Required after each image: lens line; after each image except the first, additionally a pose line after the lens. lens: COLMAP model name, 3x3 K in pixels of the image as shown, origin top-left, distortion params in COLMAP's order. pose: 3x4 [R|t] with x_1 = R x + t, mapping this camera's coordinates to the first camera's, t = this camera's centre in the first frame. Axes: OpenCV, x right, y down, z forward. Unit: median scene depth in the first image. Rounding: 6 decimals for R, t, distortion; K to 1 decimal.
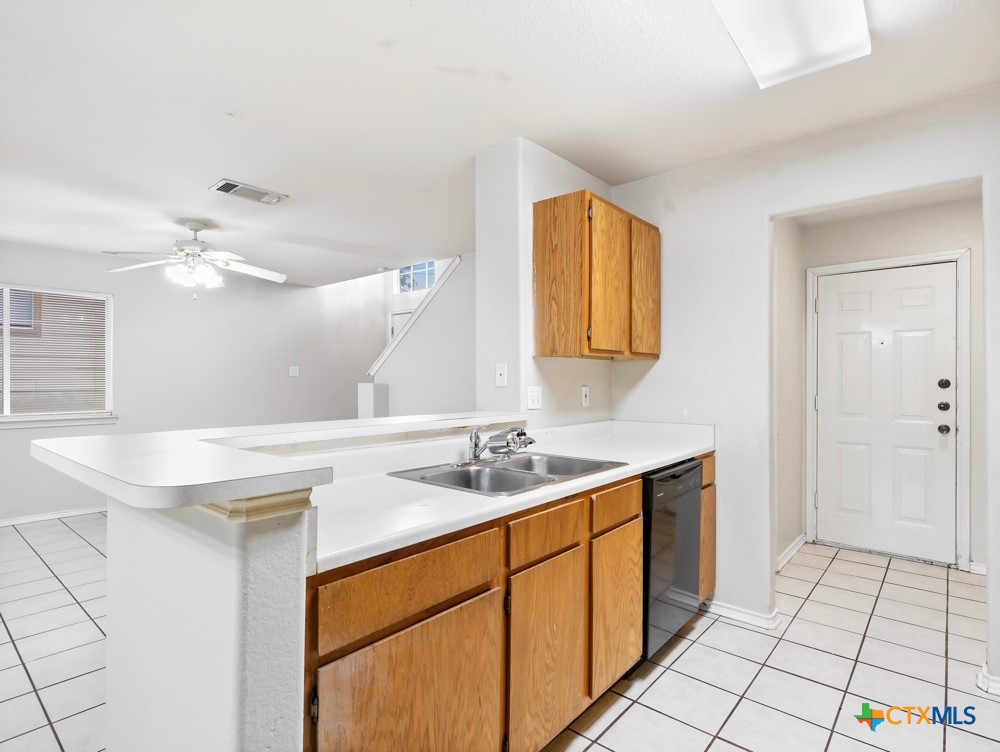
lens RADIAL K [[525.7, 0, 499.7], [0, 525.7, 382.1], [0, 0, 1]] dist [0.001996, 0.001610]
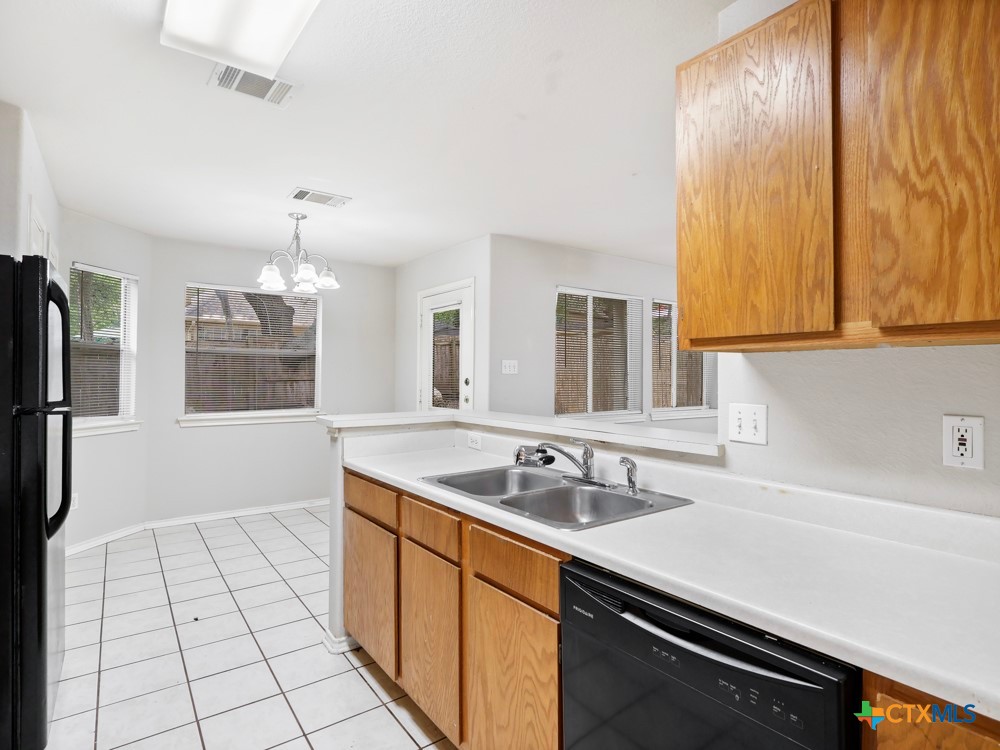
lens RADIAL K [[525.7, 0, 499.6], [0, 525.7, 372.4], [0, 0, 1]] dist [0.001996, 0.001610]
pose [[-0.226294, -0.002308, -0.974056, 0.947107], [-0.005881, 0.999982, -0.001004, -0.033307], [0.974041, 0.005501, -0.226304, 1.156766]]
